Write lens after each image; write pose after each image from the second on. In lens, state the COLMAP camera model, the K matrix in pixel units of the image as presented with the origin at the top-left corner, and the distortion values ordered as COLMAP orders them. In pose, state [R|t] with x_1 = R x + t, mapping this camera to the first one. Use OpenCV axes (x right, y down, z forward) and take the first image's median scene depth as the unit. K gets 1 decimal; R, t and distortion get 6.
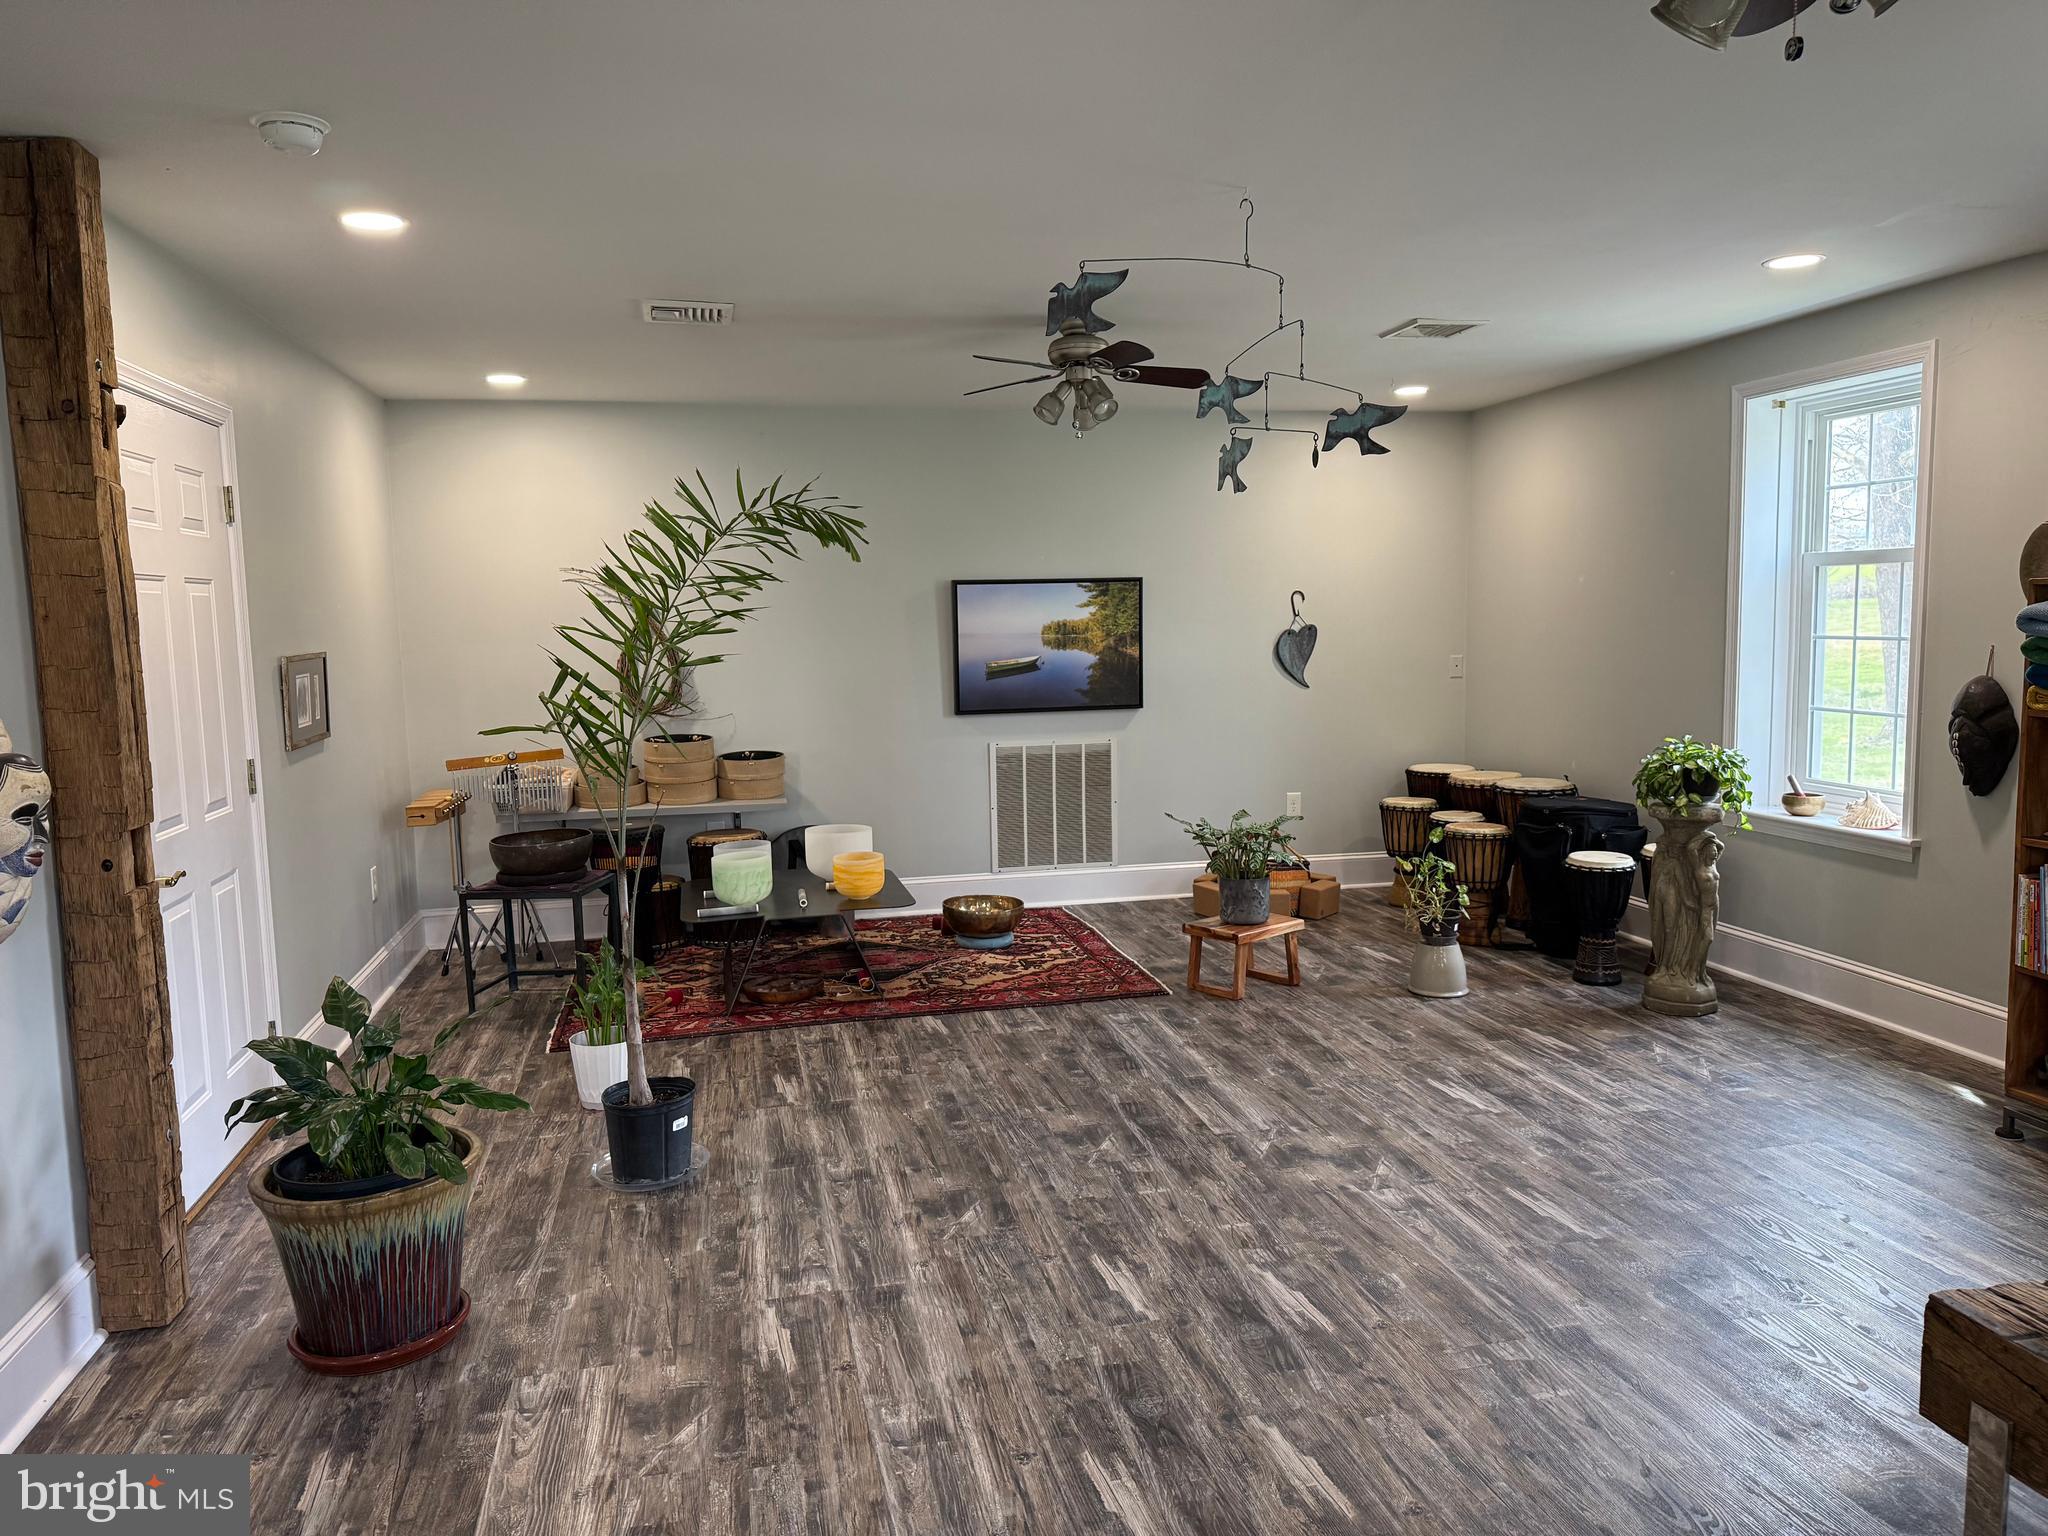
lens RADIAL K [[1365.3, 0, 1024.0], [0, 1365.3, 768.0], [0, 0, 1]] dist [0.094915, -0.140983]
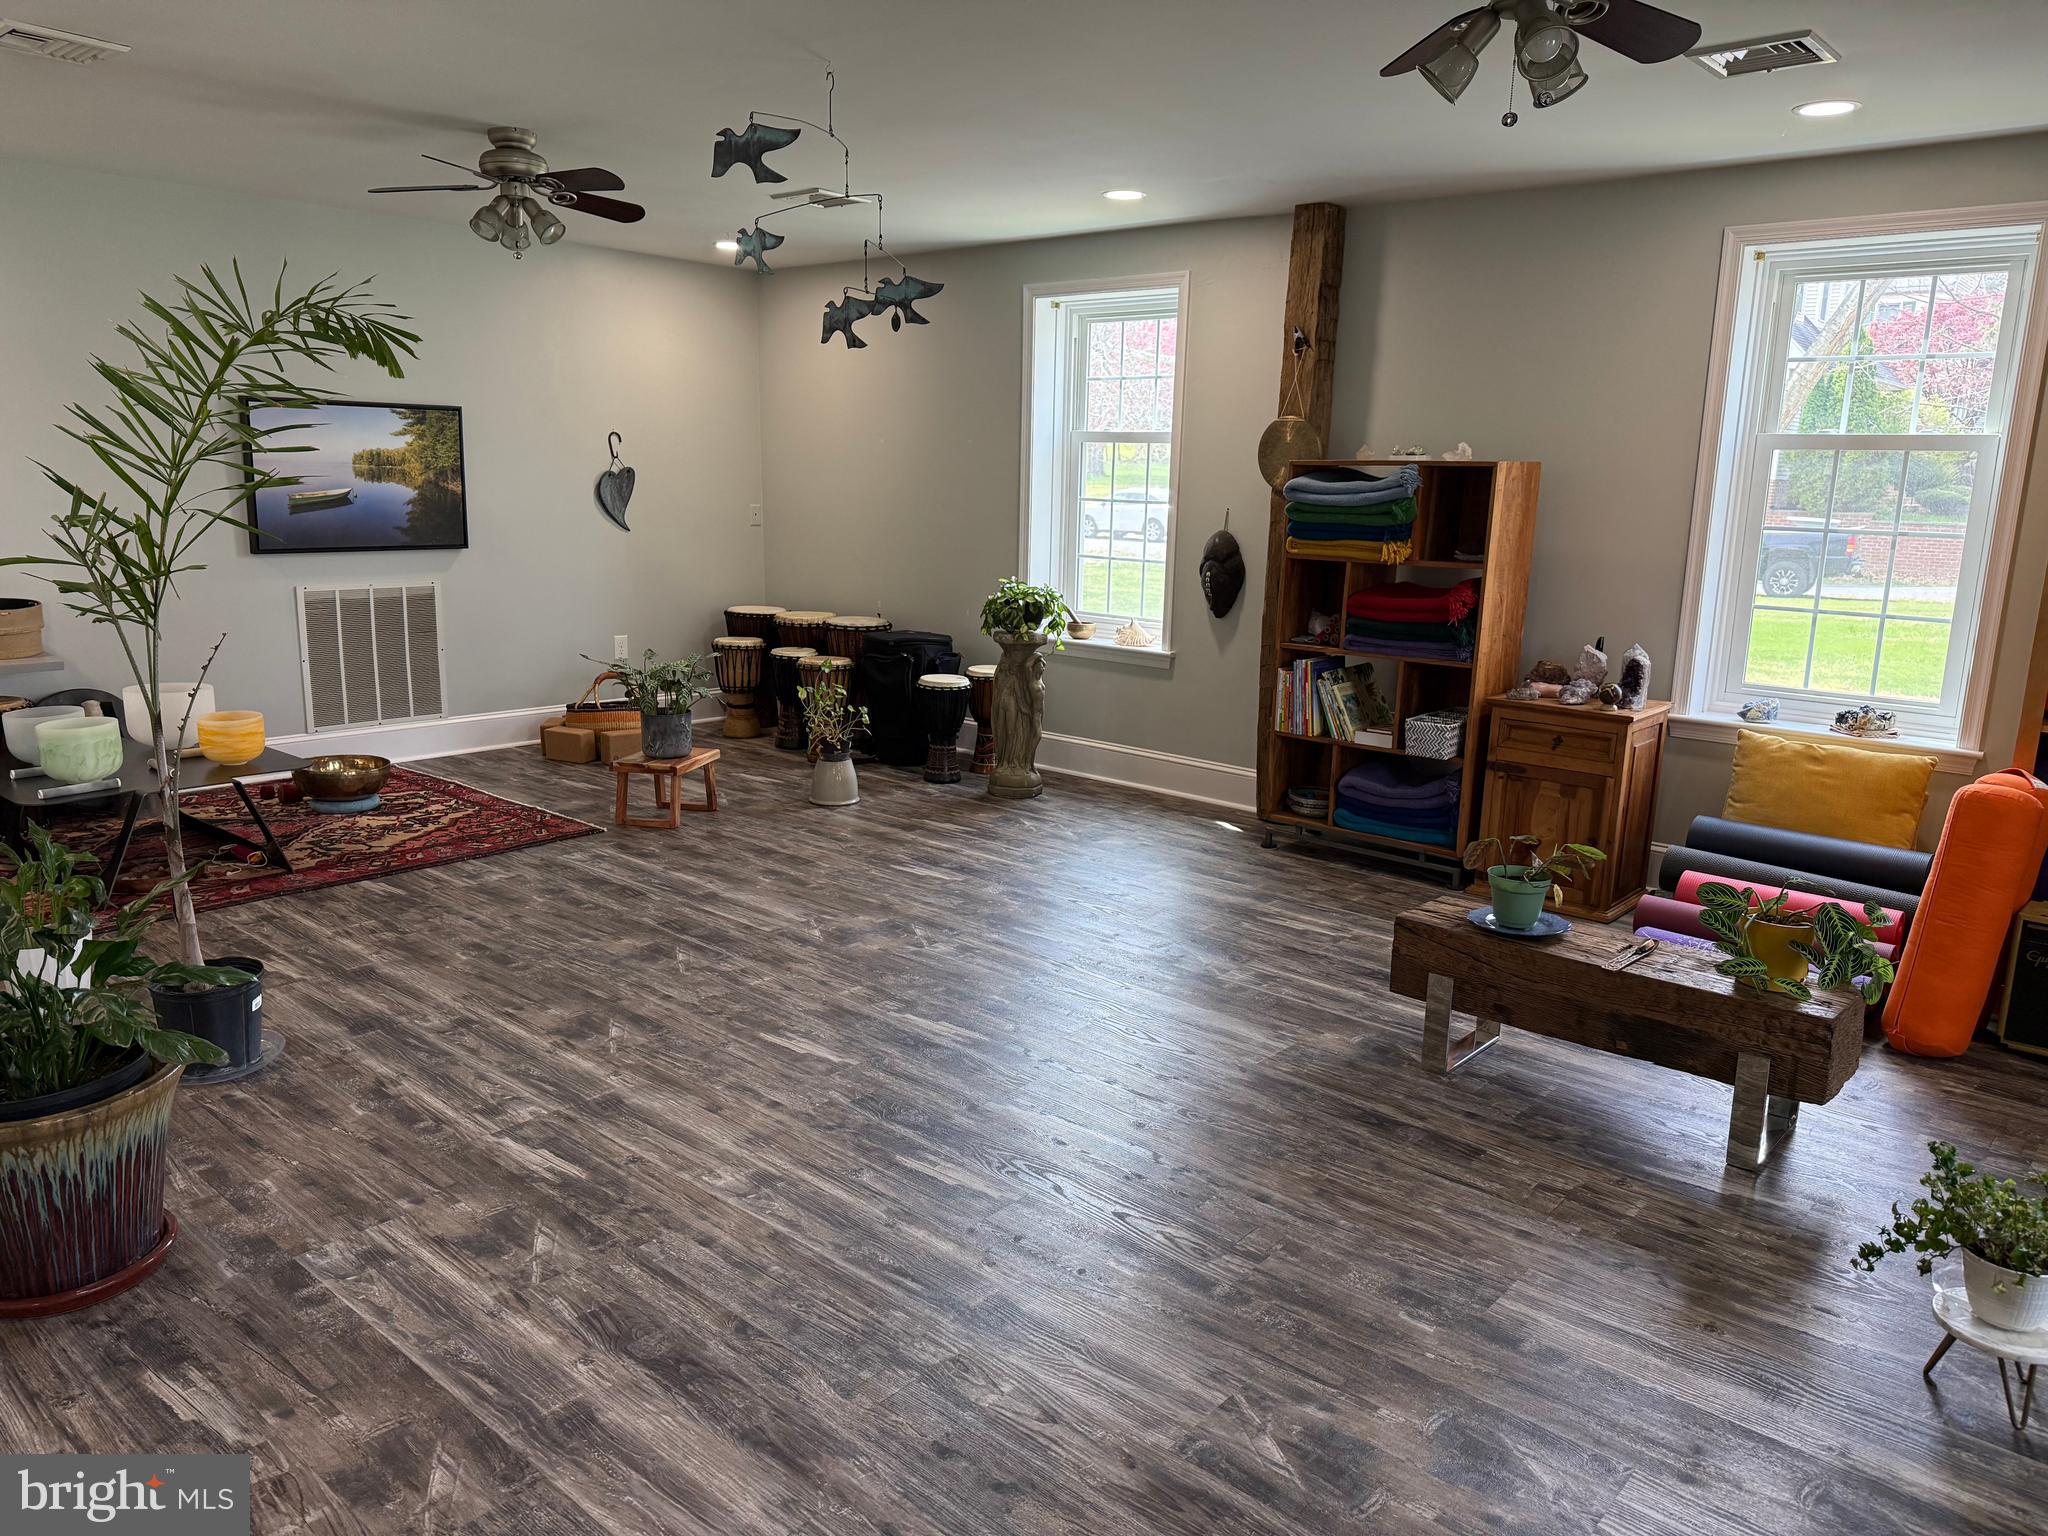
lens RADIAL K [[1365.3, 0, 1024.0], [0, 1365.3, 768.0], [0, 0, 1]] dist [0.094915, -0.140983]
pose [[0.807177, -0.084072, 0.584292, -0.252861], [0.020971, 0.993265, 0.113947, 0.008354], [-0.589937, -0.079722, 0.803504, -0.007503]]
